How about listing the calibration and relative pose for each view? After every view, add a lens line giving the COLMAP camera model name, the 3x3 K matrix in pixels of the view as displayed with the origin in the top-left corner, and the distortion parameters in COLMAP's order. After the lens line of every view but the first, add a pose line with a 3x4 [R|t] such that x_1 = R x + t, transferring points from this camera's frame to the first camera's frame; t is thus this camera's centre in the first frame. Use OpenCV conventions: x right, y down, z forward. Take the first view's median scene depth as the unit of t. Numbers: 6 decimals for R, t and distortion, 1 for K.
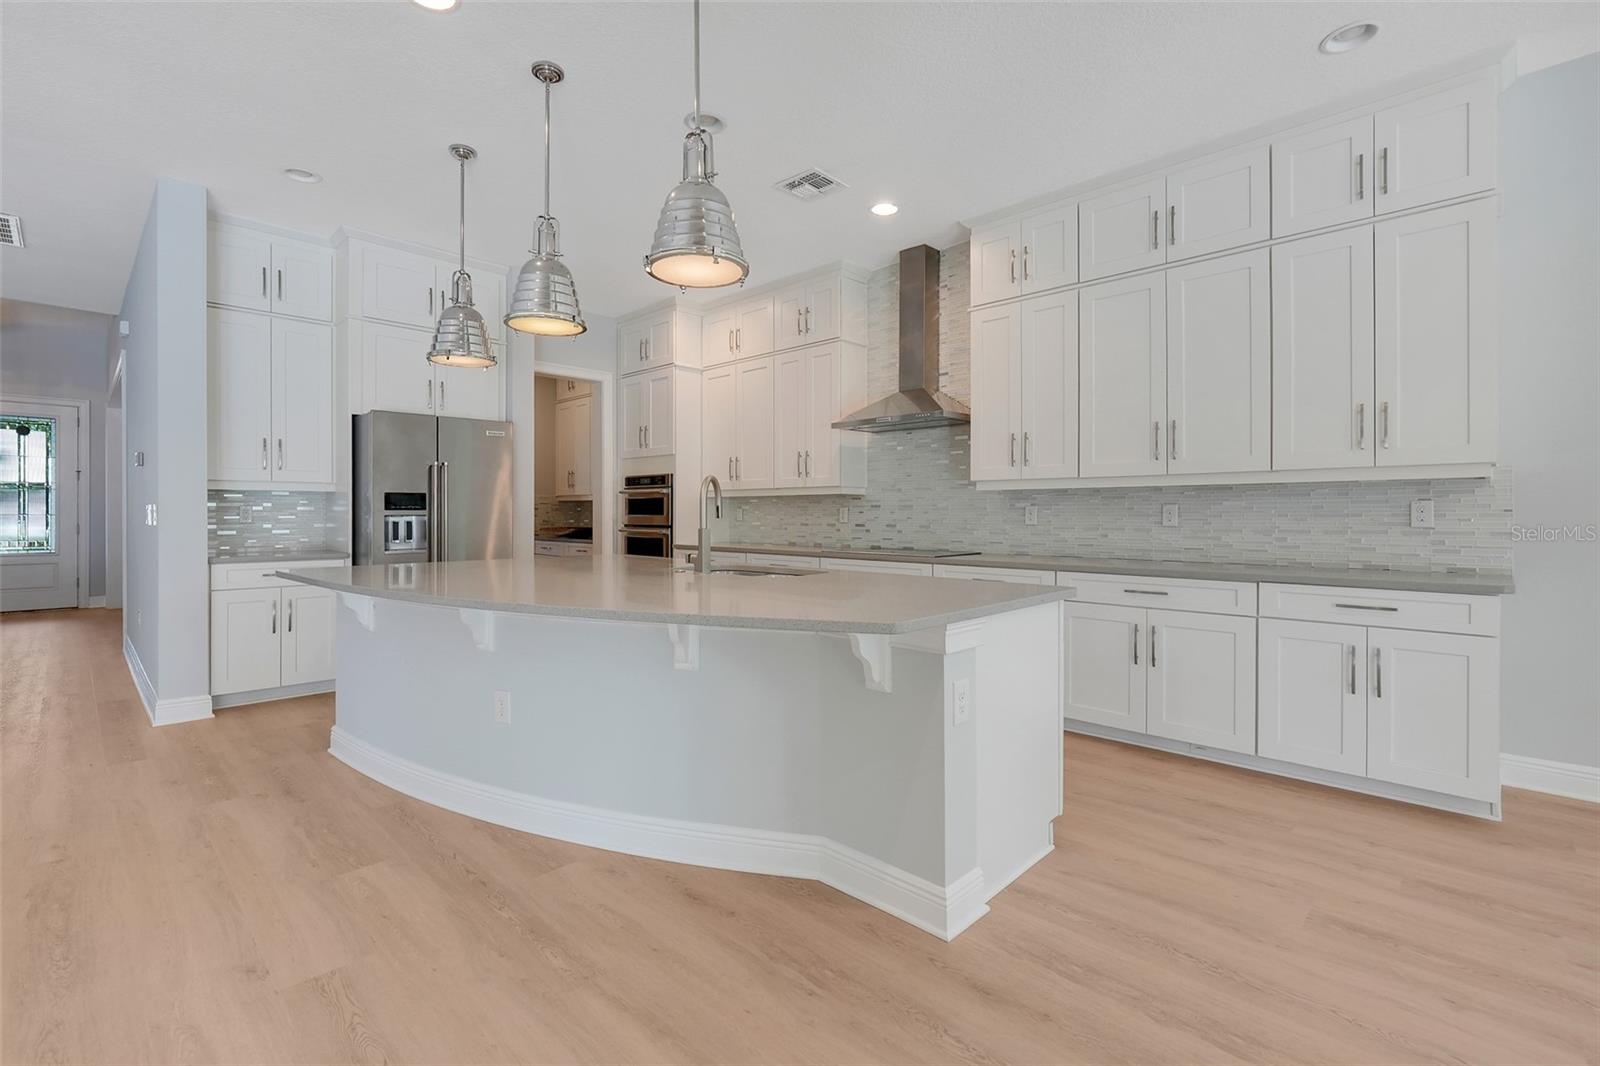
lens RADIAL K [[703.3, 0, 780.0], [0, 703.3, 513.7], [0, 0, 1]] dist [-0.003469, 0.000102]
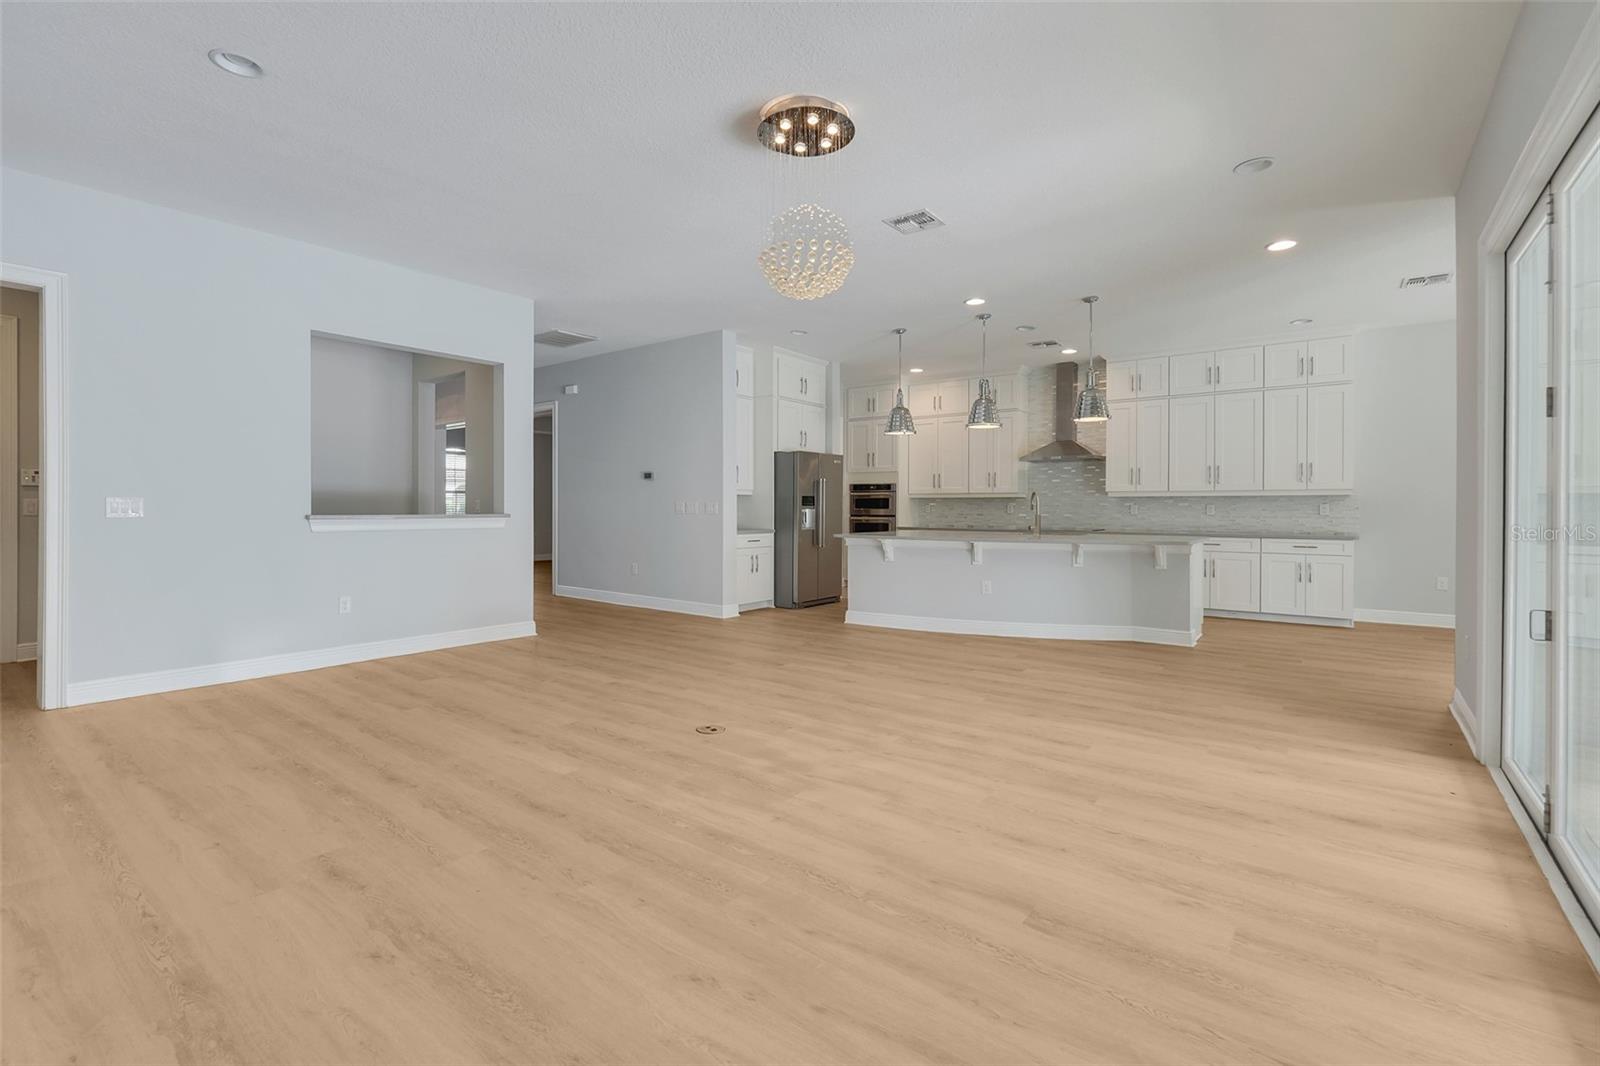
lens RADIAL K [[703.3, 0, 780.0], [0, 703.3, 513.7], [0, 0, 1]] dist [-0.003469, 0.000102]
pose [[0.990862, 0.003533, 0.134830, -0.928945], [-0.004408, 0.999971, 0.006188, 0.006432], [-0.134804, -0.006726, 0.990849, -0.837193]]
